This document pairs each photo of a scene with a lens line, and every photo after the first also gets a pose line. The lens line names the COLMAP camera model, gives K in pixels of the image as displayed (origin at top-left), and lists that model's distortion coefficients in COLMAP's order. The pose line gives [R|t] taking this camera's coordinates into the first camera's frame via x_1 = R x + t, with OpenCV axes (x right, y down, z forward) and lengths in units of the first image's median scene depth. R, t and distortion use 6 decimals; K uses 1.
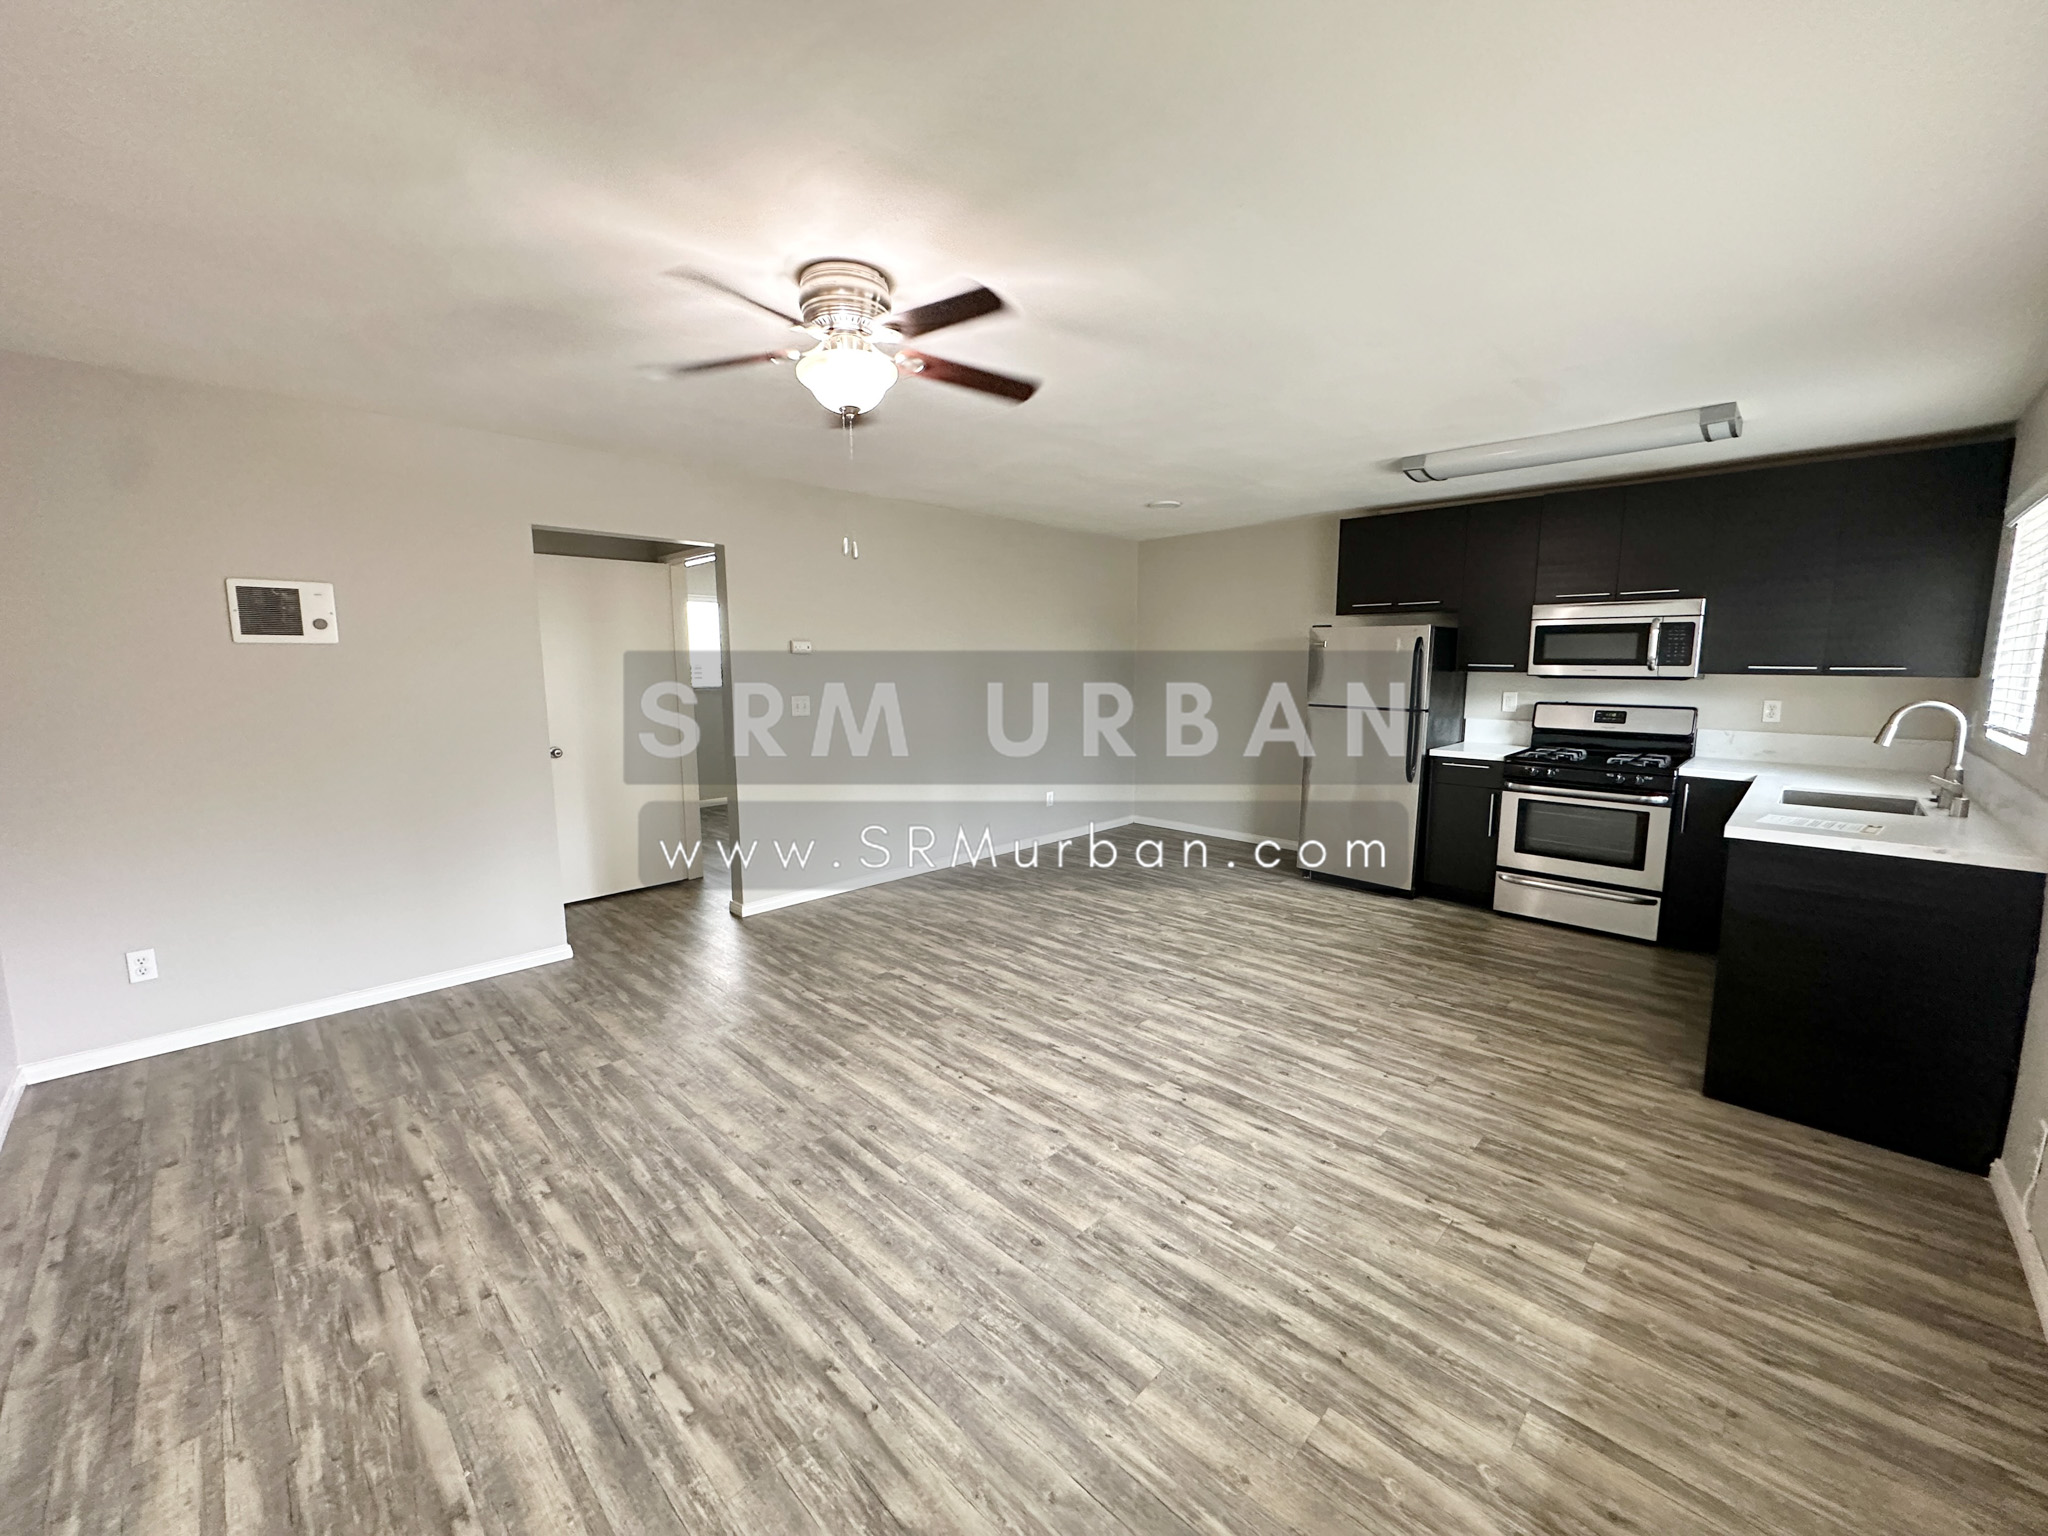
lens RADIAL K [[812.7, 0, 1023.3], [0, 812.7, 762.2], [0, 0, 1]] dist [0.000230, -0.000070]
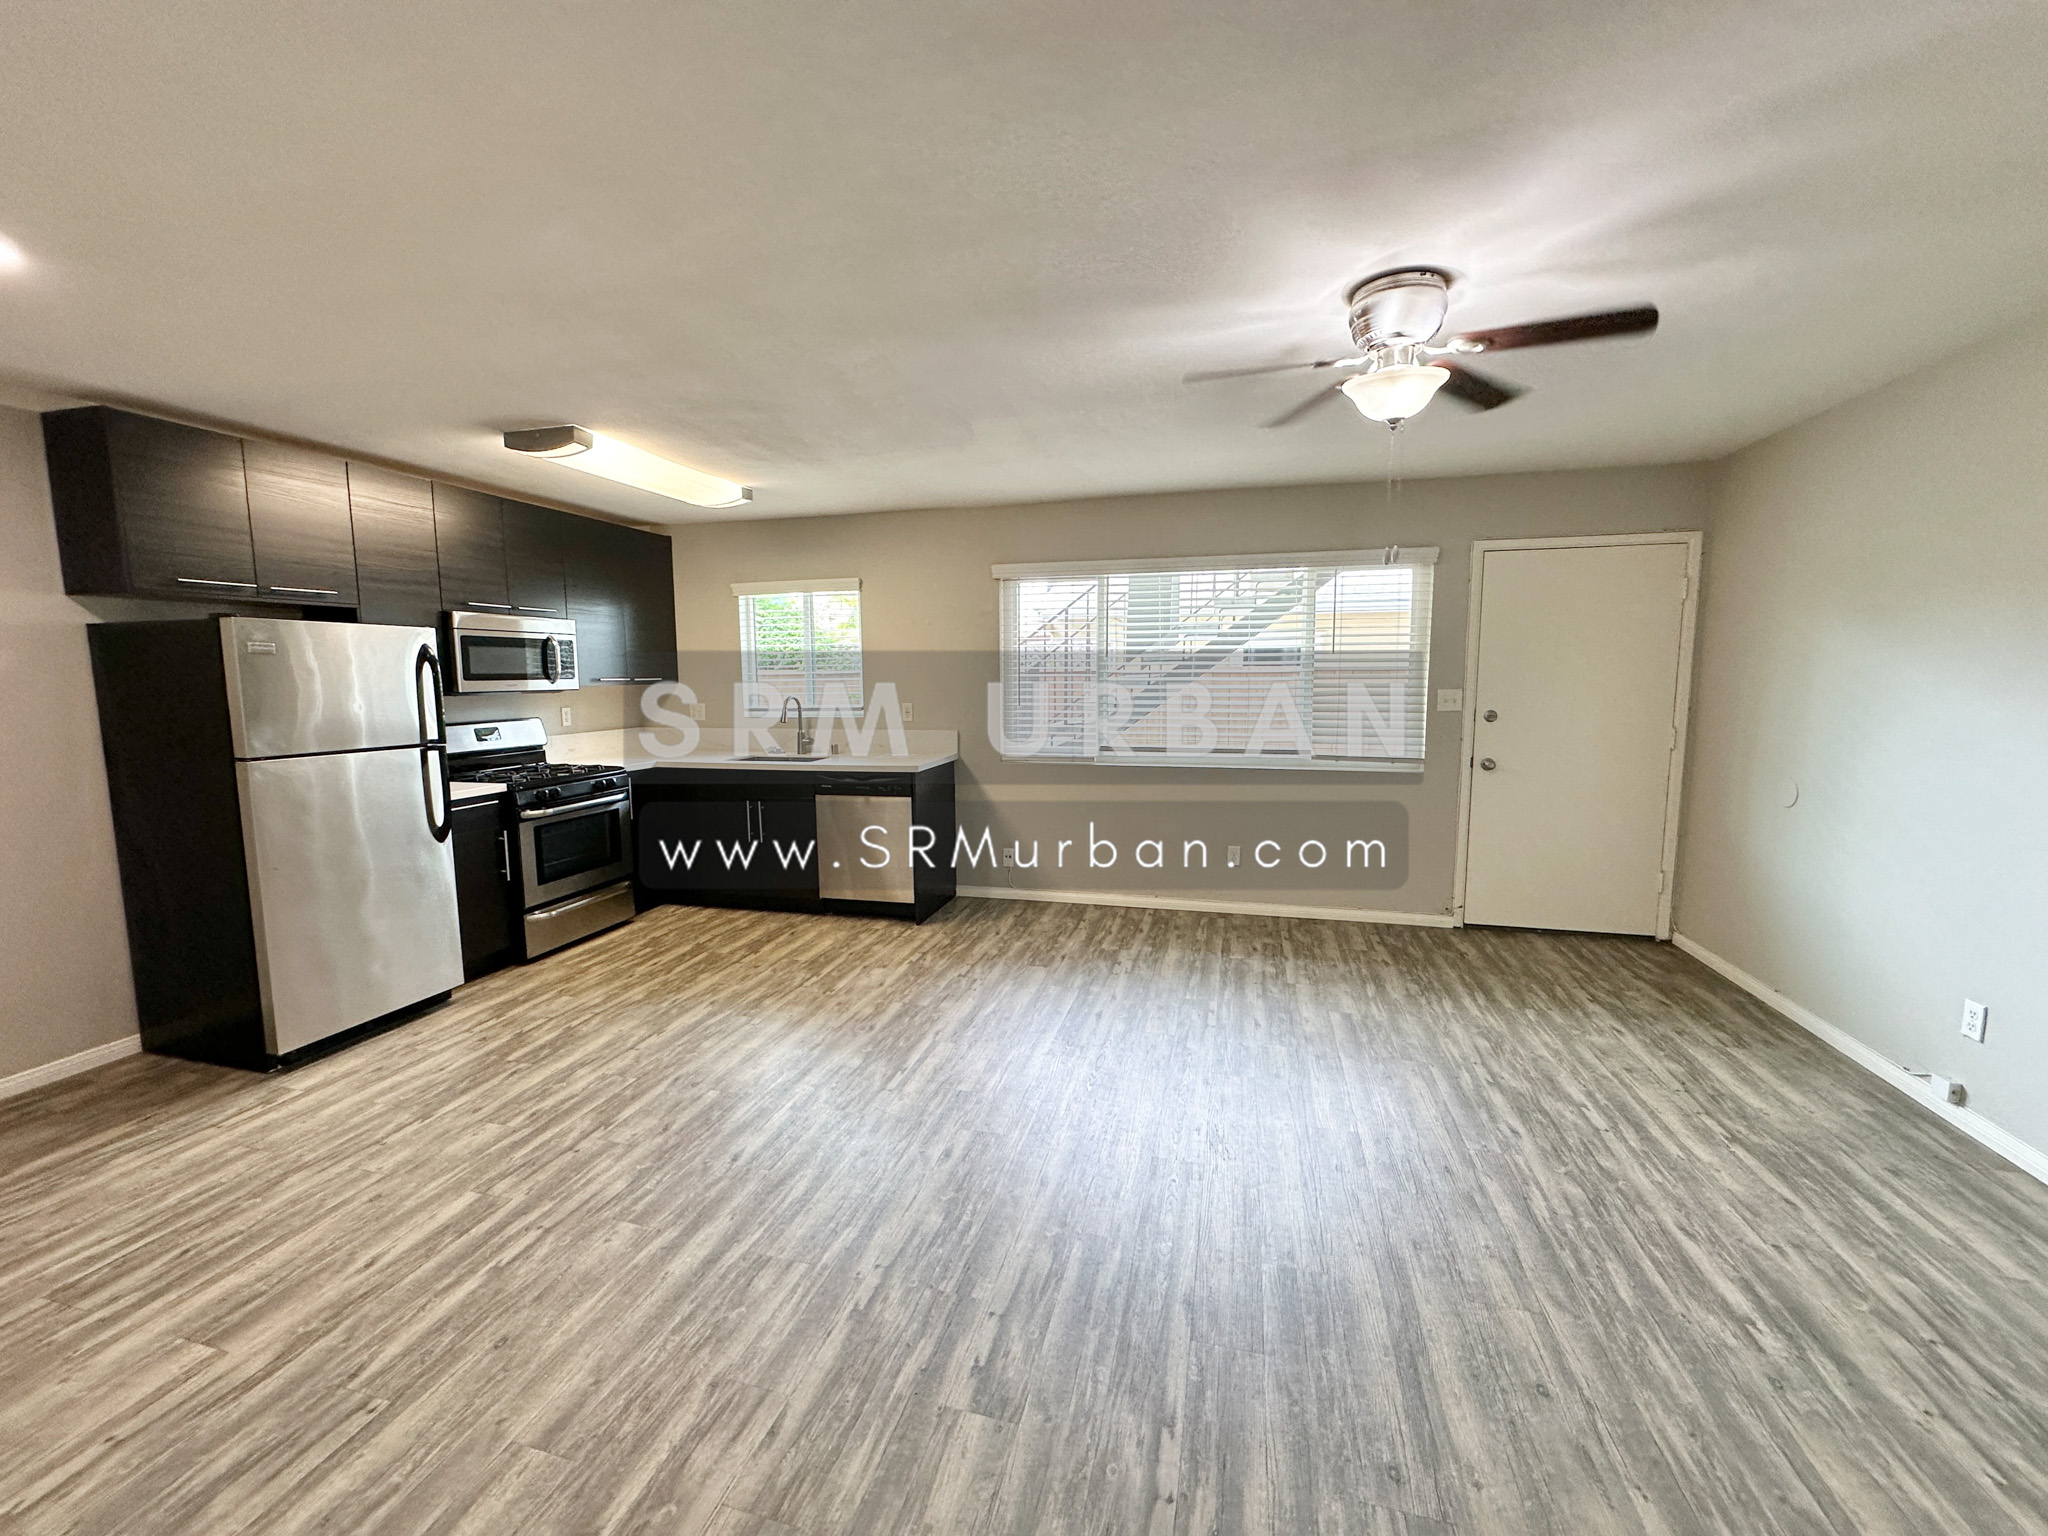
lens RADIAL K [[813.8, 0, 1023.9], [0, 813.8, 762.8], [0, 0, 1]] dist [-0.002186, 0.000412]
pose [[-0.493580, -0.093393, 0.864671, -0.581495], [0.119508, 0.977503, 0.173798, -0.156743], [-0.861450, 0.189118, -0.471315, 1.258704]]
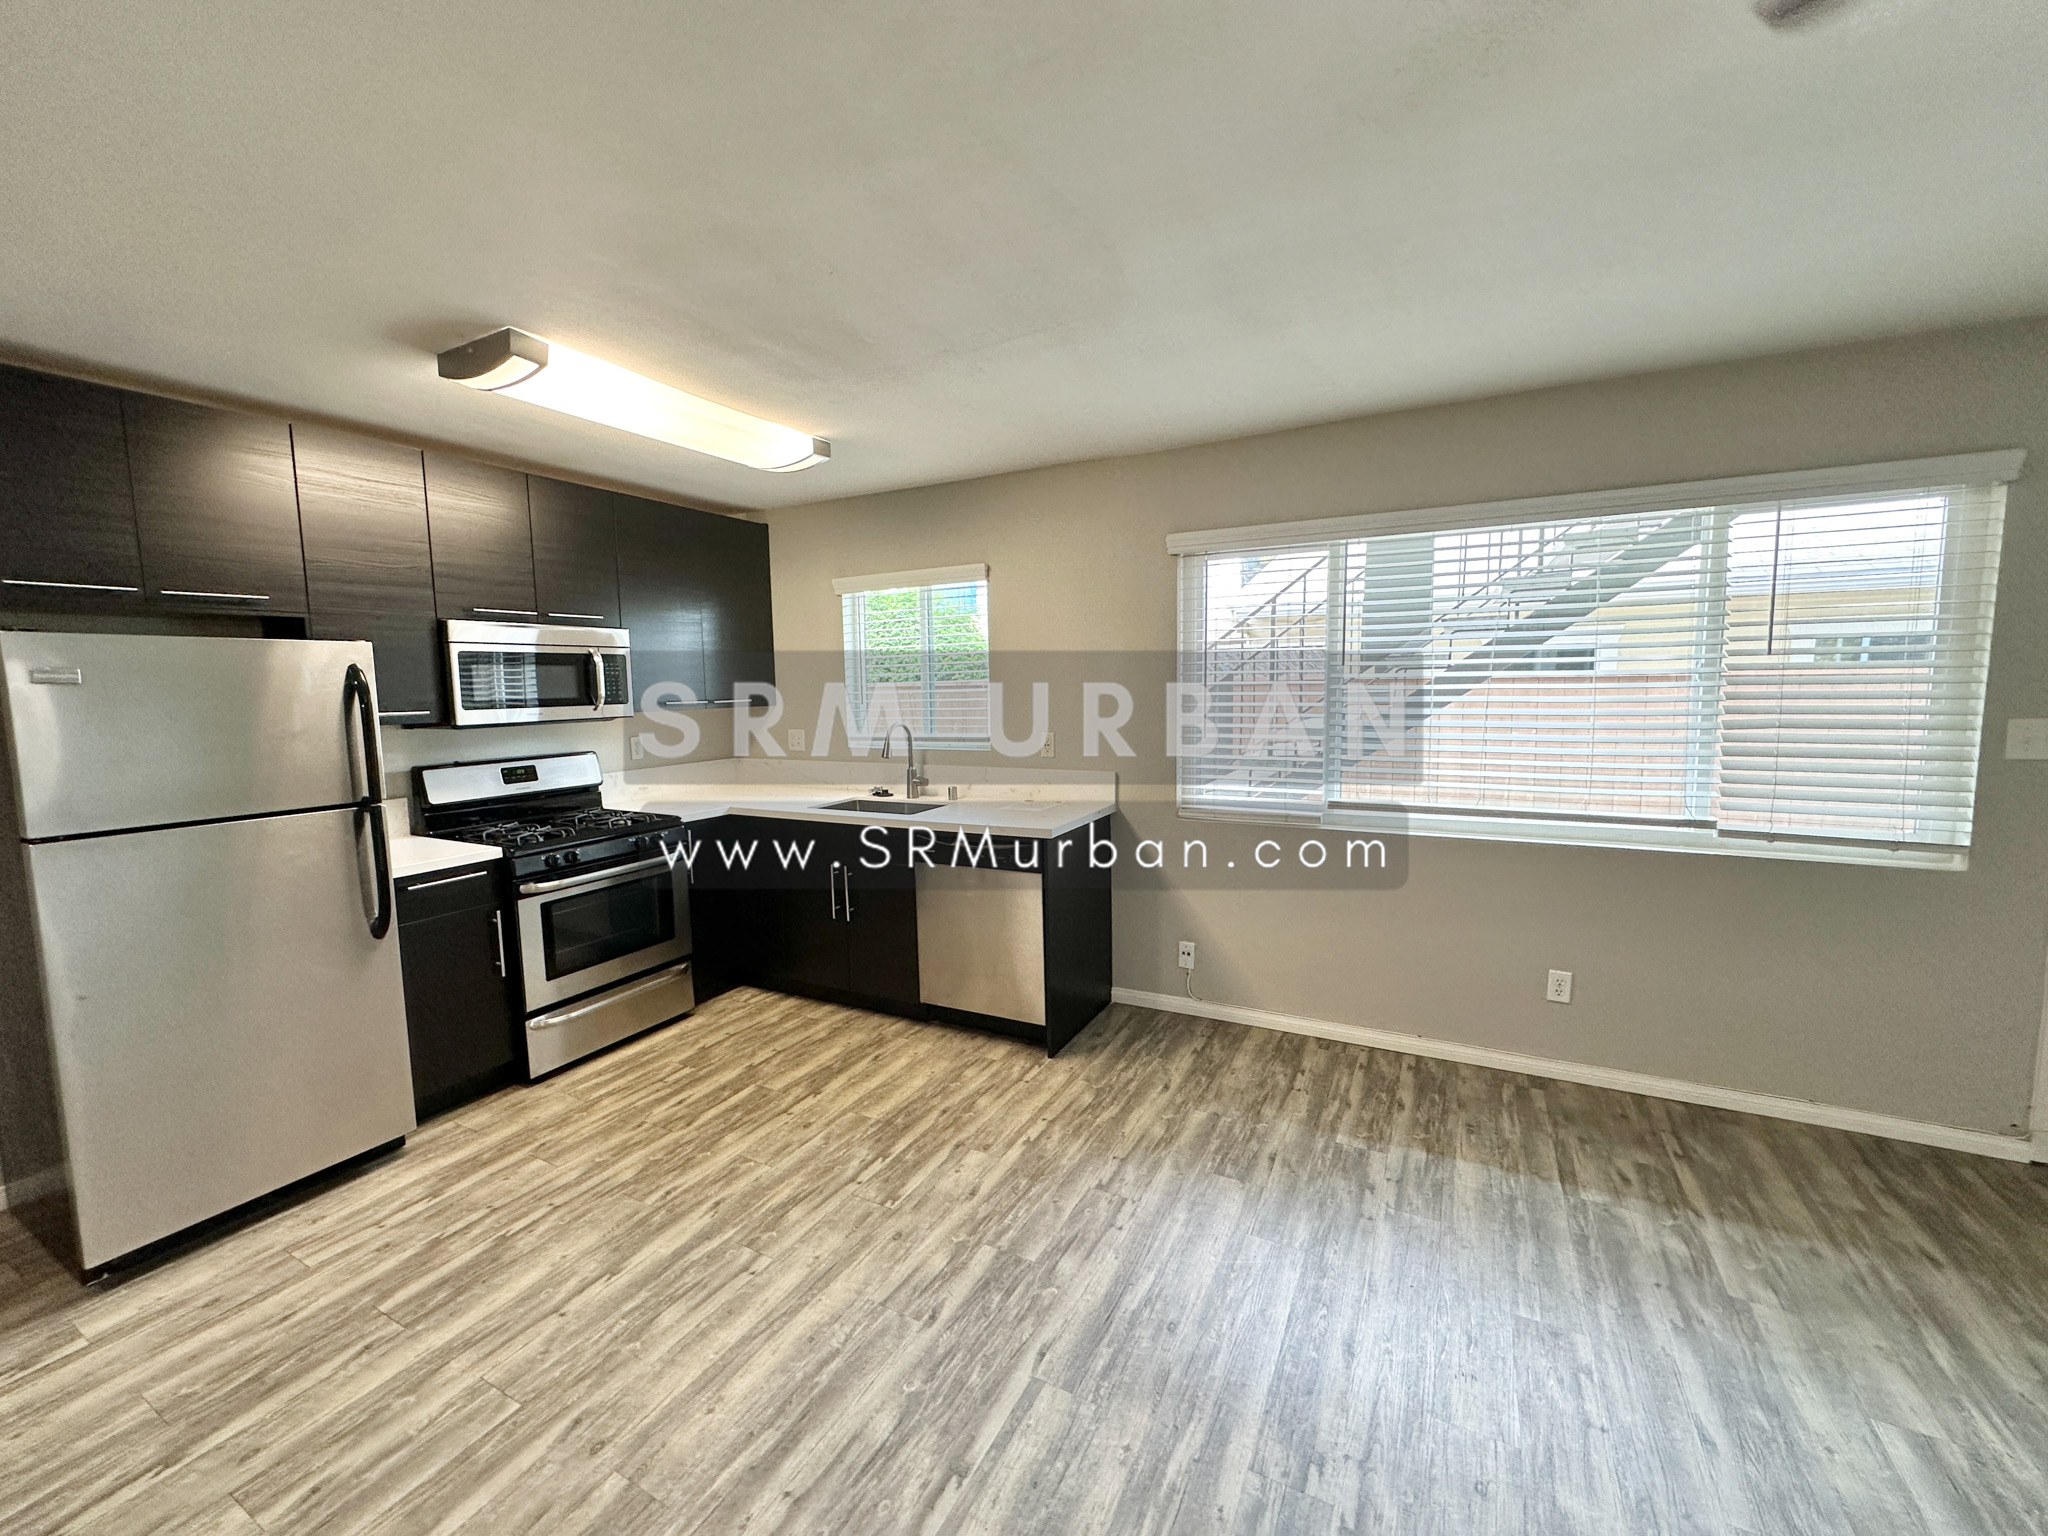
lens RADIAL K [[813.8, 0, 1023.9], [0, 813.8, 762.8], [0, 0, 1]] dist [-0.002186, 0.000412]
pose [[-0.284157, -0.091973, 0.954356, -0.193187], [0.142044, 0.980366, 0.136772, -0.142970], [-0.948198, 0.174425, -0.265513, 1.036541]]
